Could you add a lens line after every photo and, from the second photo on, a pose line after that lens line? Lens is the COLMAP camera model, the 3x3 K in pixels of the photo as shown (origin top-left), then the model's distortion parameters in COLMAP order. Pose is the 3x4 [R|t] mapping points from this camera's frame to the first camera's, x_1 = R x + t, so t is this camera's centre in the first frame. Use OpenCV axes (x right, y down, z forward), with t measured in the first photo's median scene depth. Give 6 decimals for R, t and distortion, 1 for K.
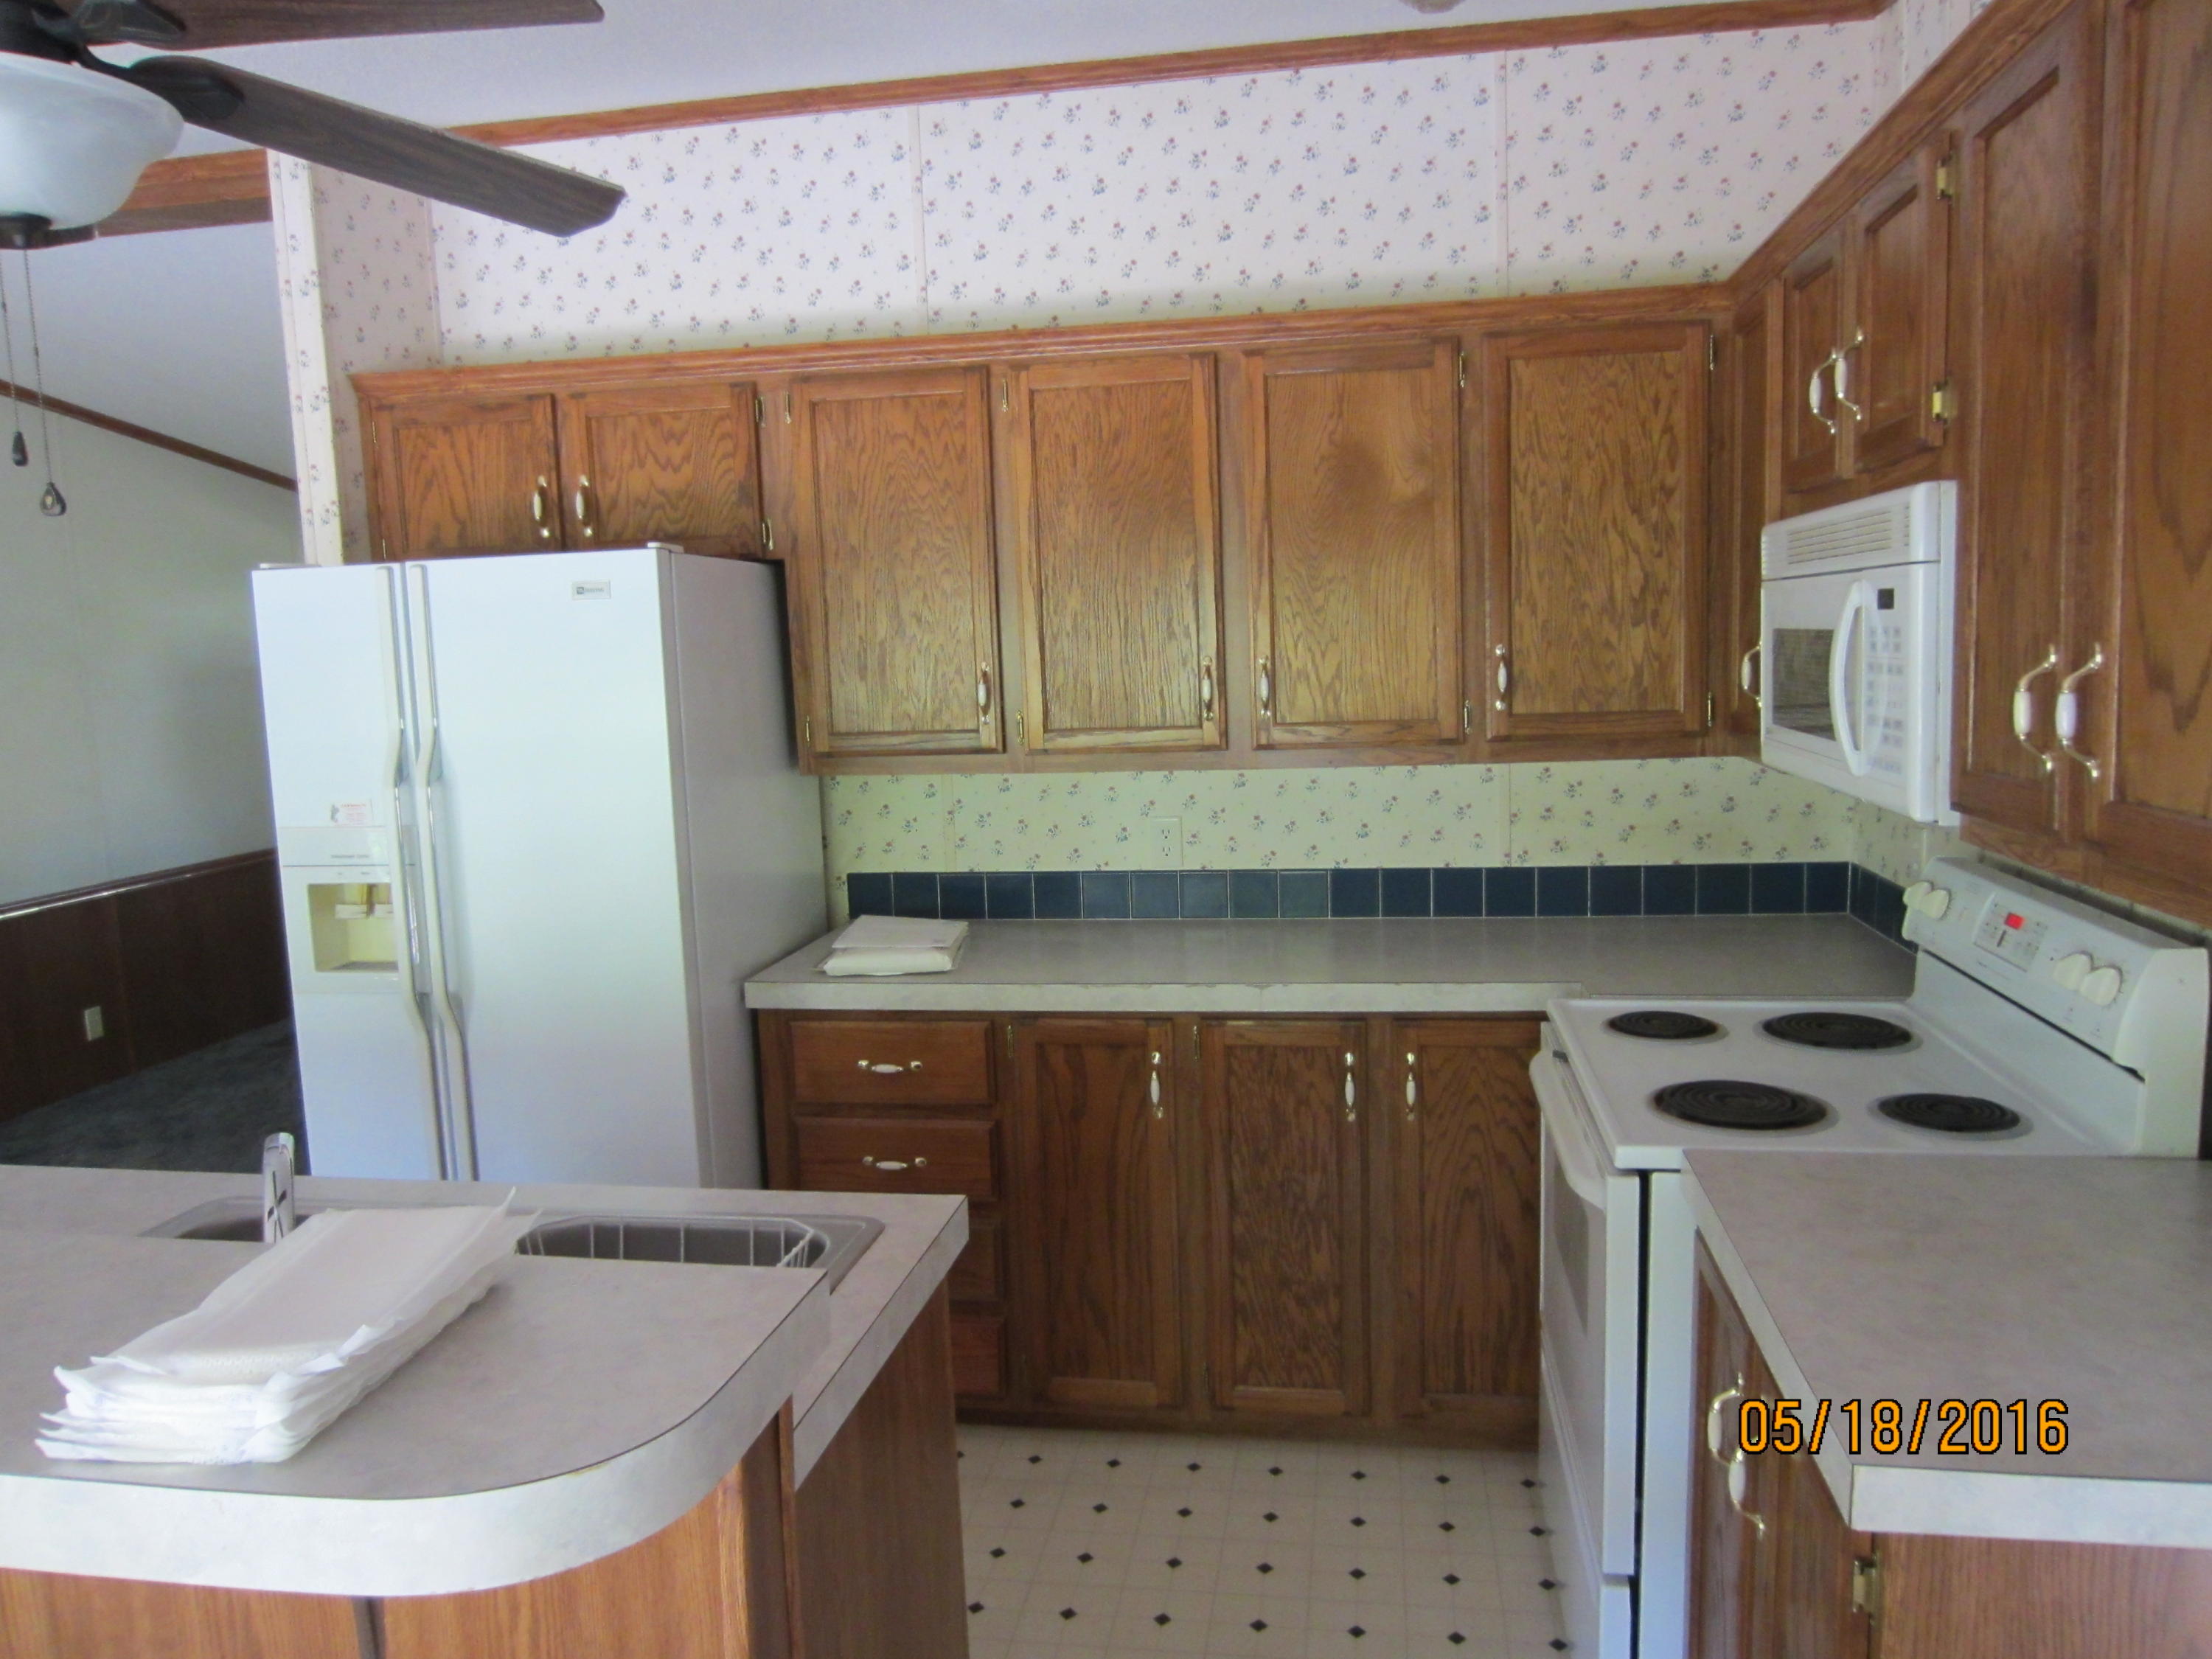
lens RADIAL K [[1558.0, 0, 1112.8], [0, 1558.0, 830.8], [0, 0, 1]] dist [-0.038674, 0.016765]
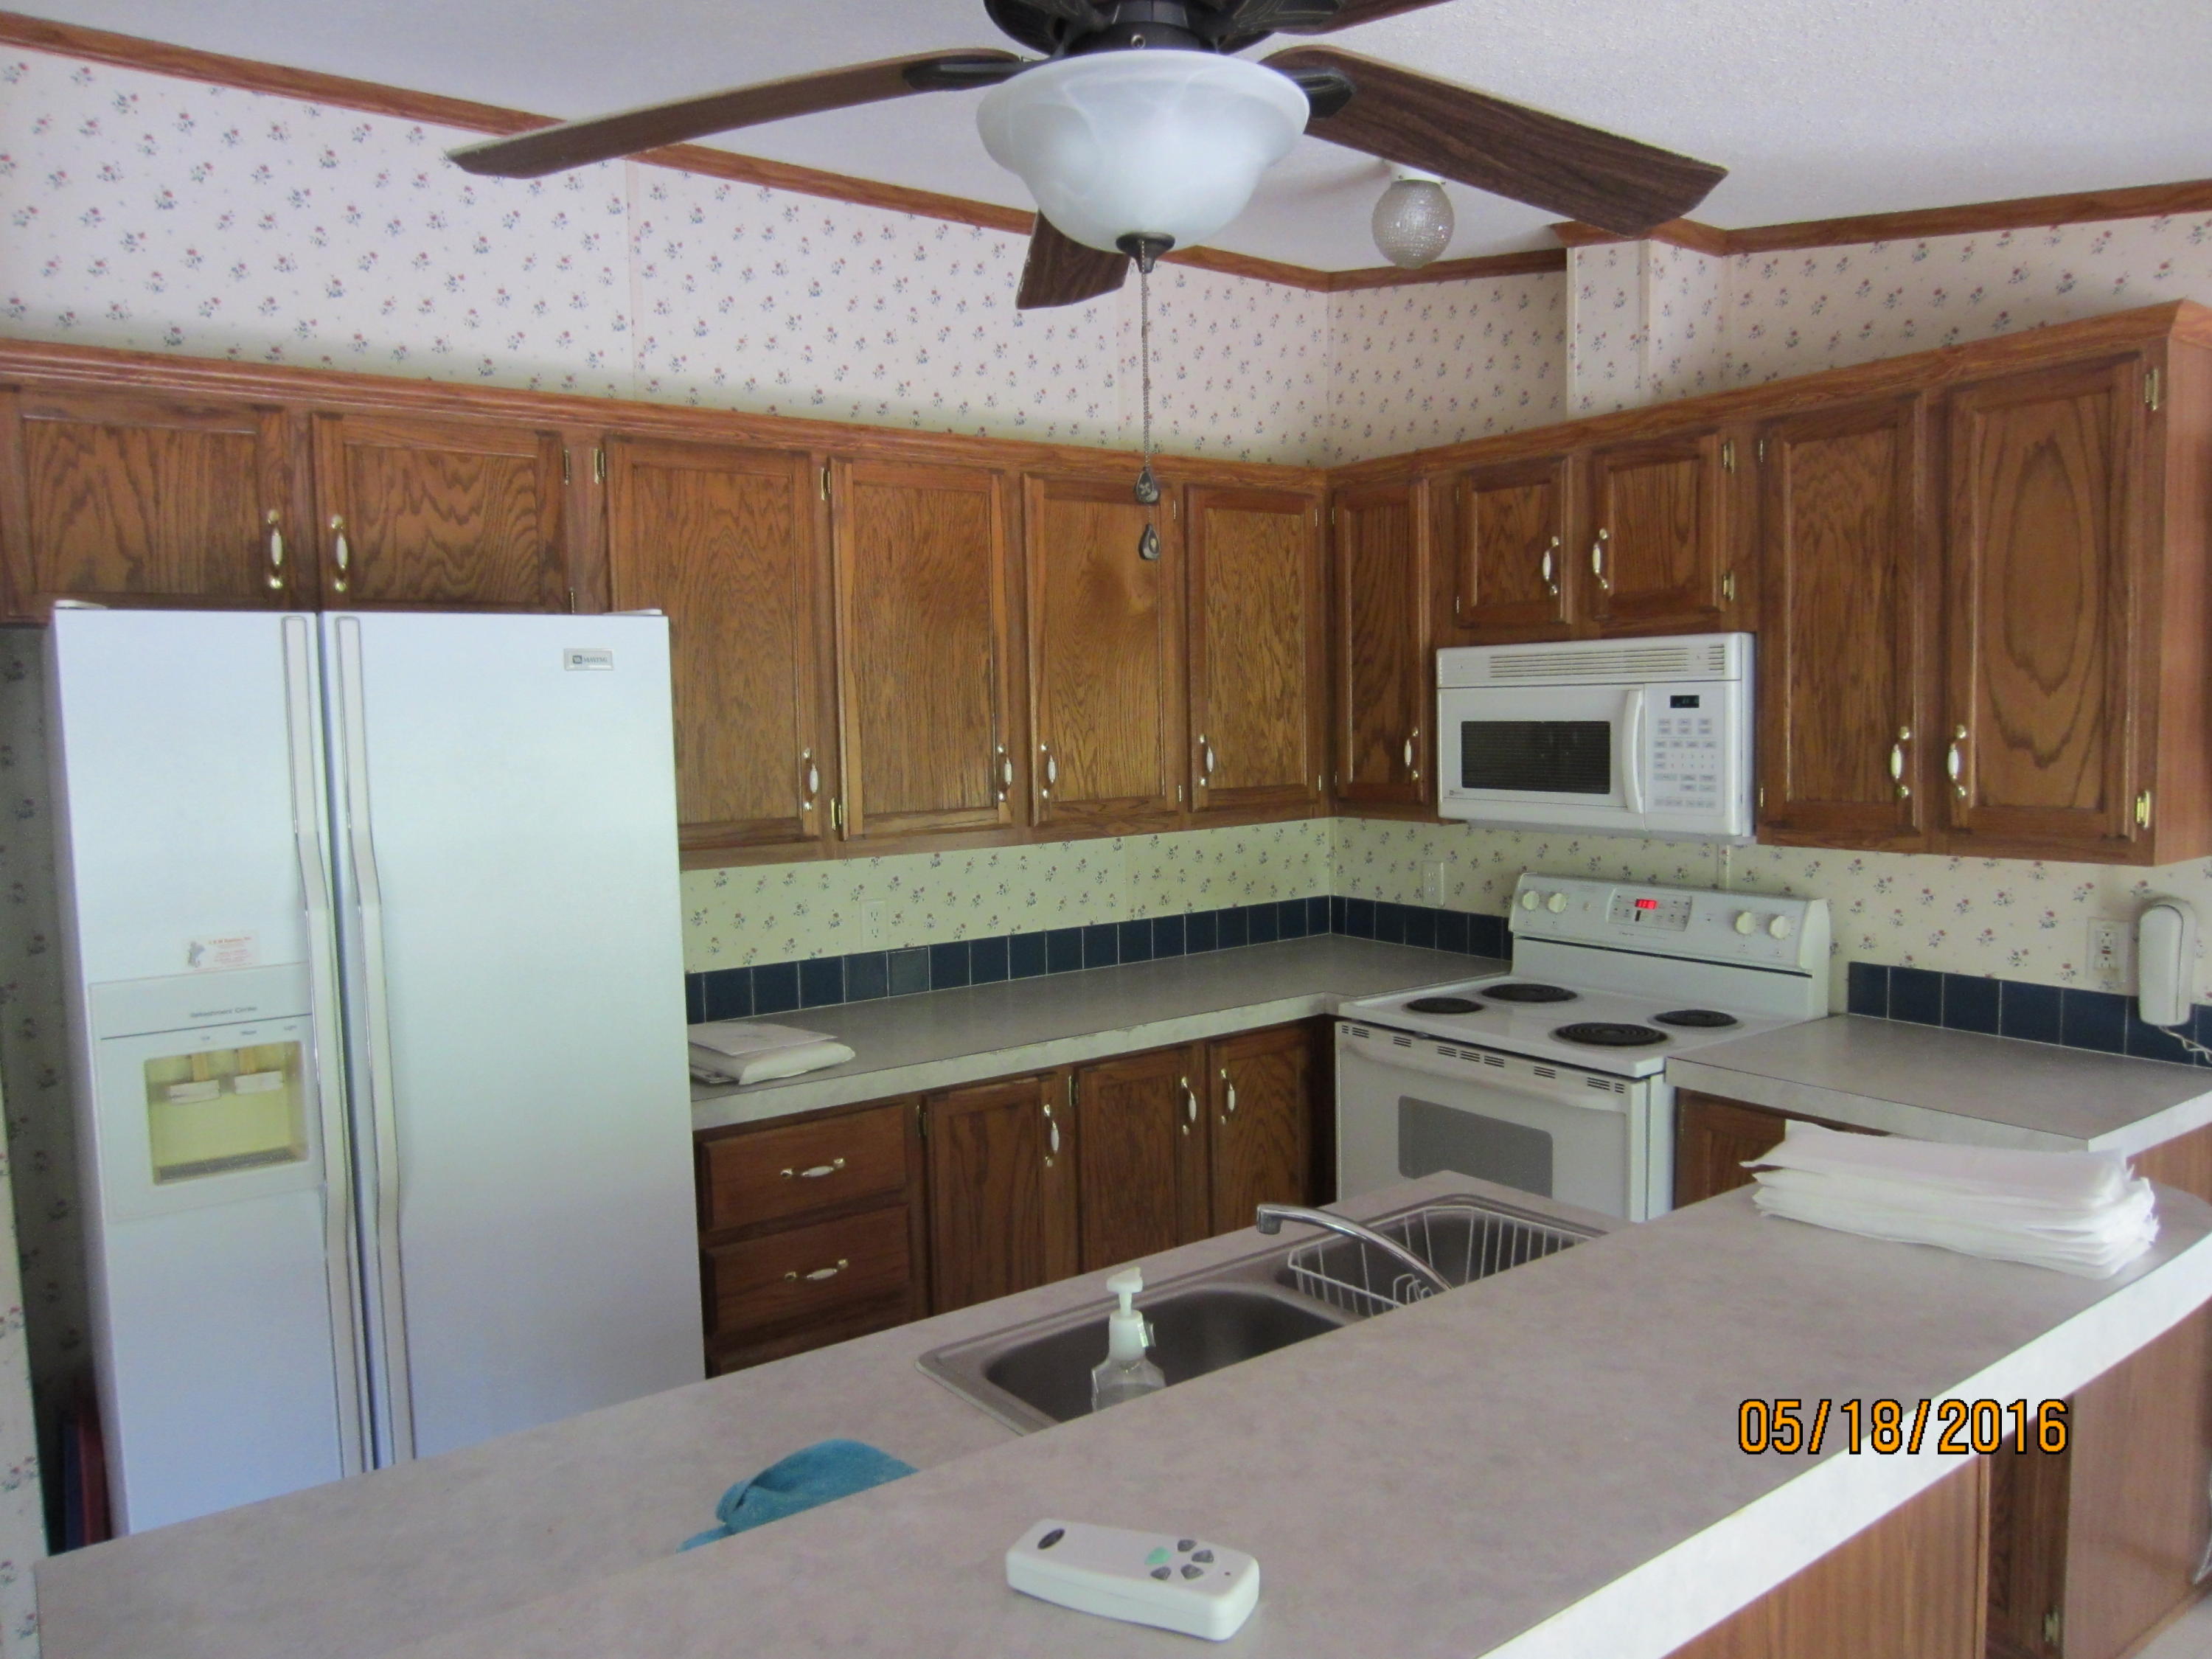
lens RADIAL K [[1558.0, 0, 1112.8], [0, 1558.0, 830.8], [0, 0, 1]] dist [-0.038674, 0.016765]
pose [[0.698006, -0.036673, 0.715152, -0.655194], [0.085700, 0.995788, -0.032580, -0.008040], [-0.710946, 0.084030, 0.698209, 0.181319]]
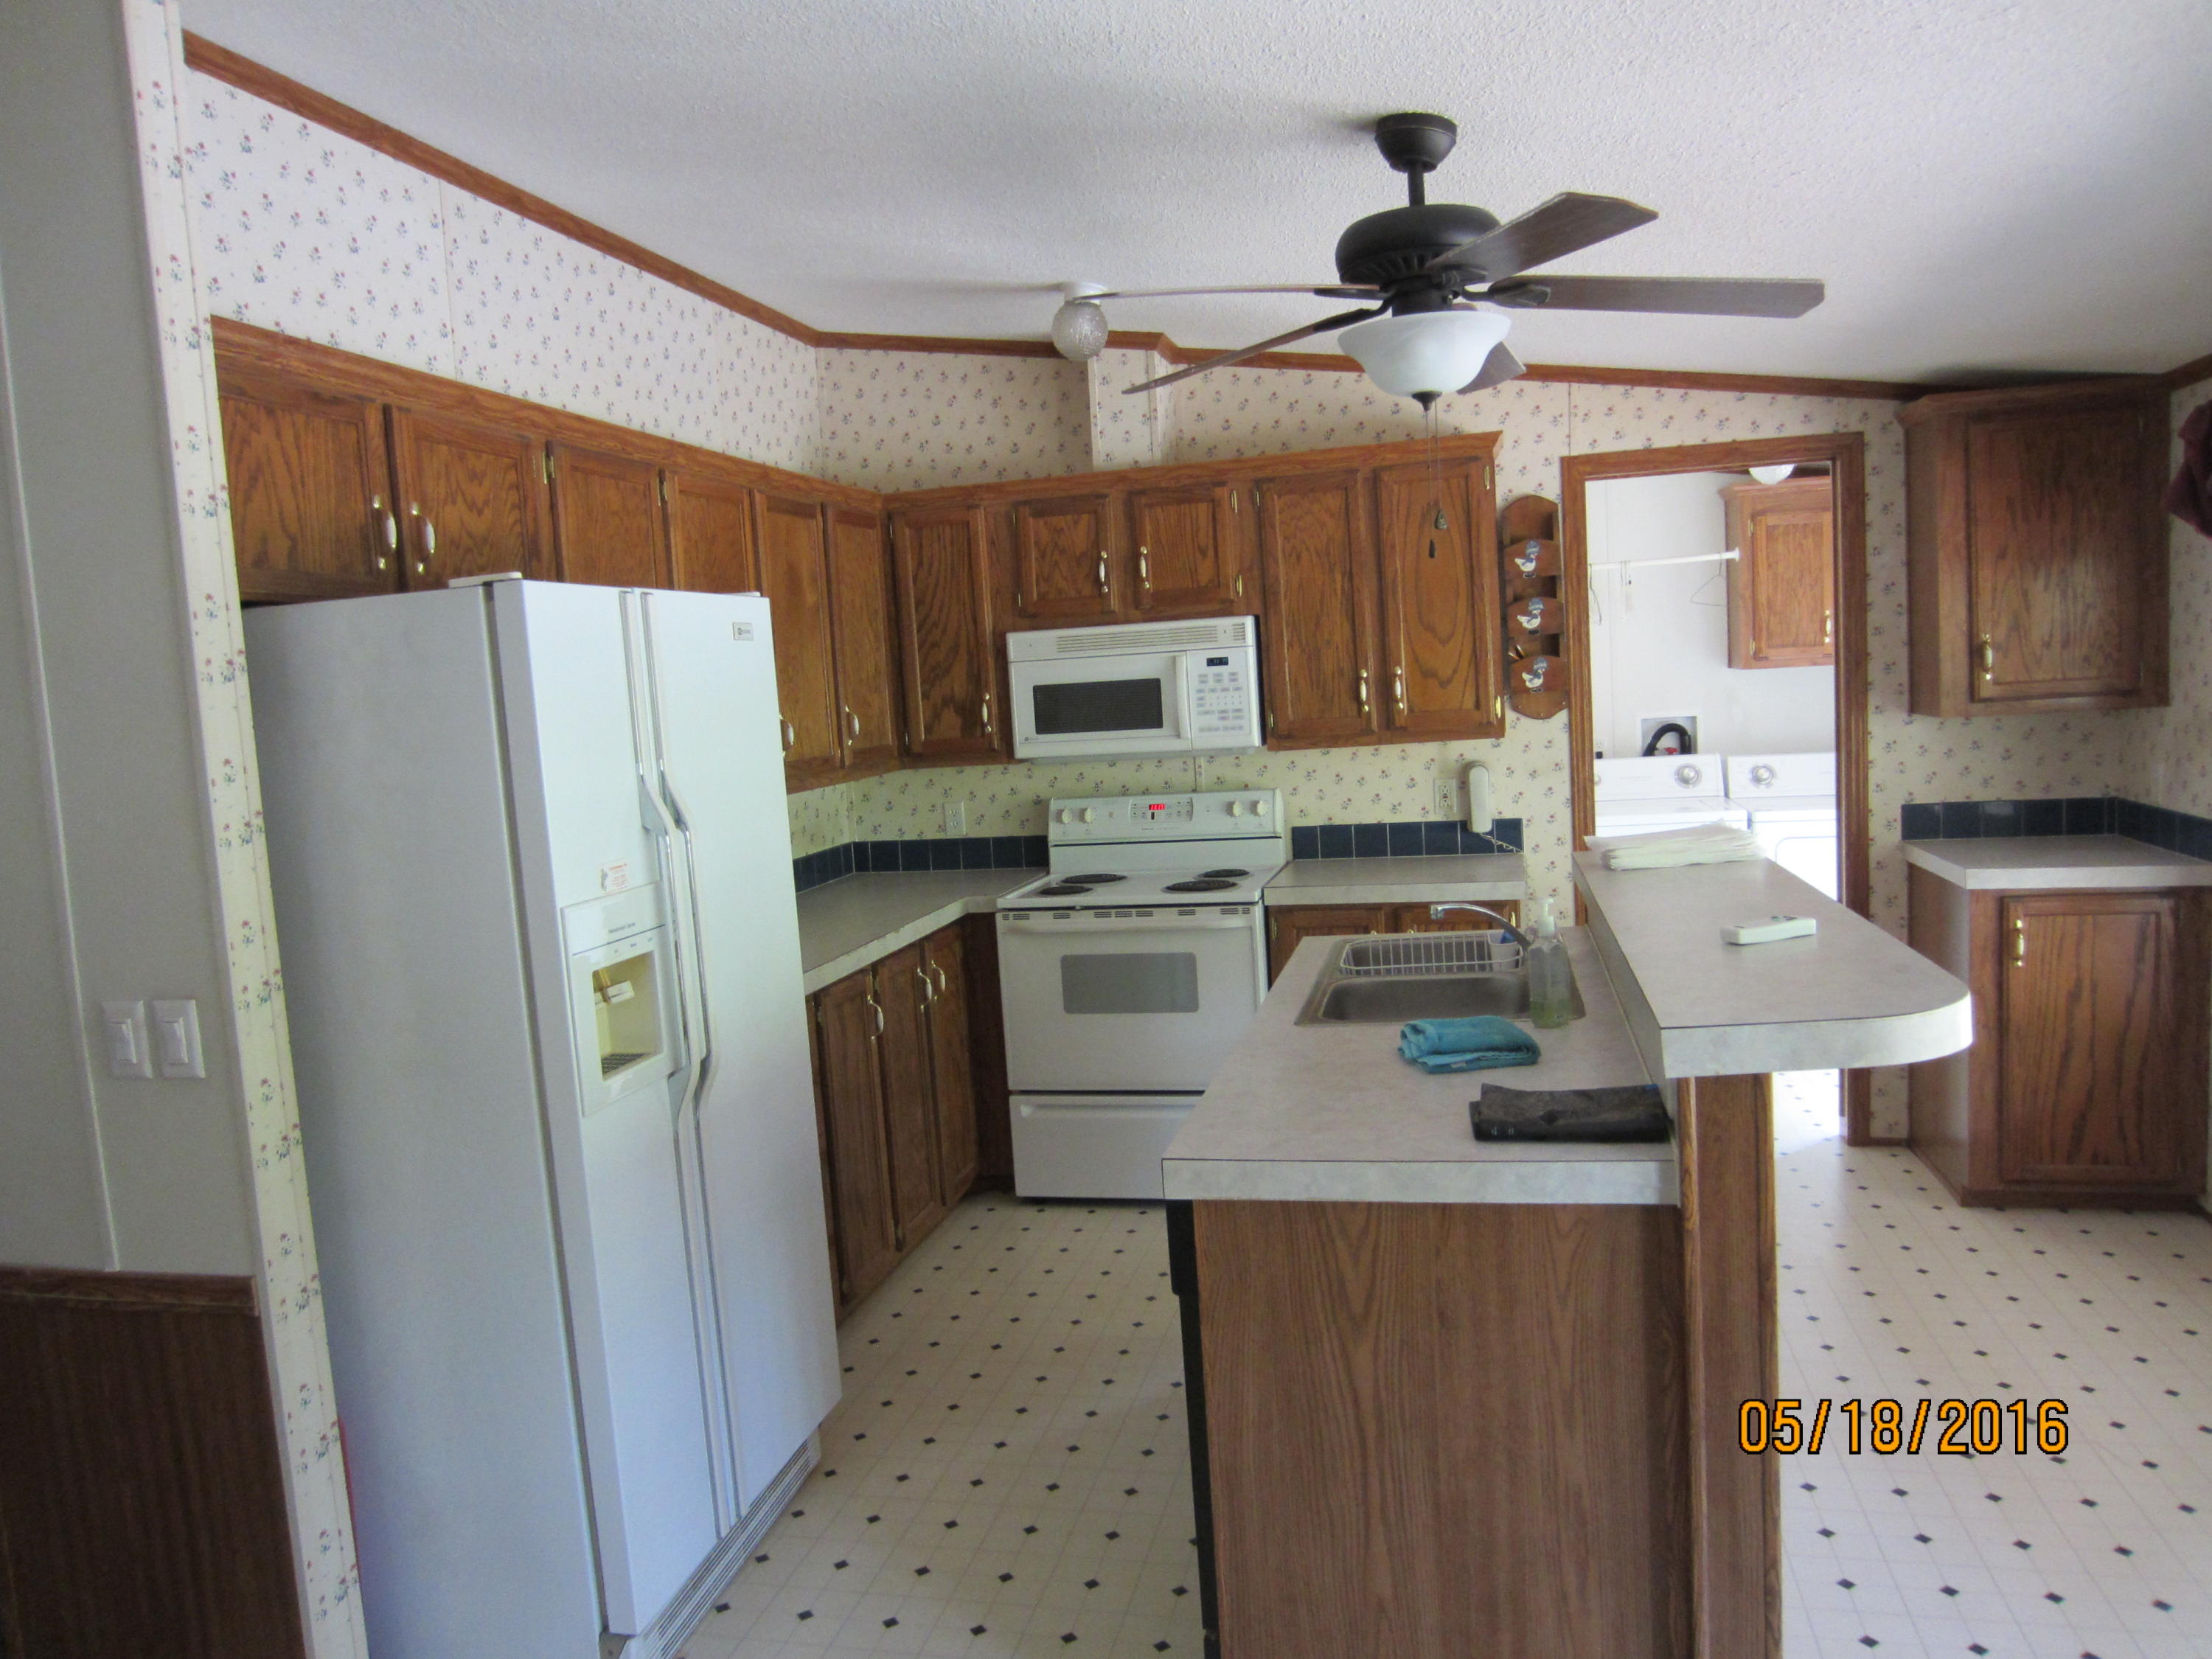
lens RADIAL K [[1558.0, 0, 1112.8], [0, 1558.0, 830.8], [0, 0, 1]] dist [-0.038674, 0.016765]
pose [[0.073367, -0.066881, 0.995060, -1.201196], [0.184522, 0.981433, 0.052360, -0.027889], [-0.980086, 0.179769, 0.084346, 0.603523]]
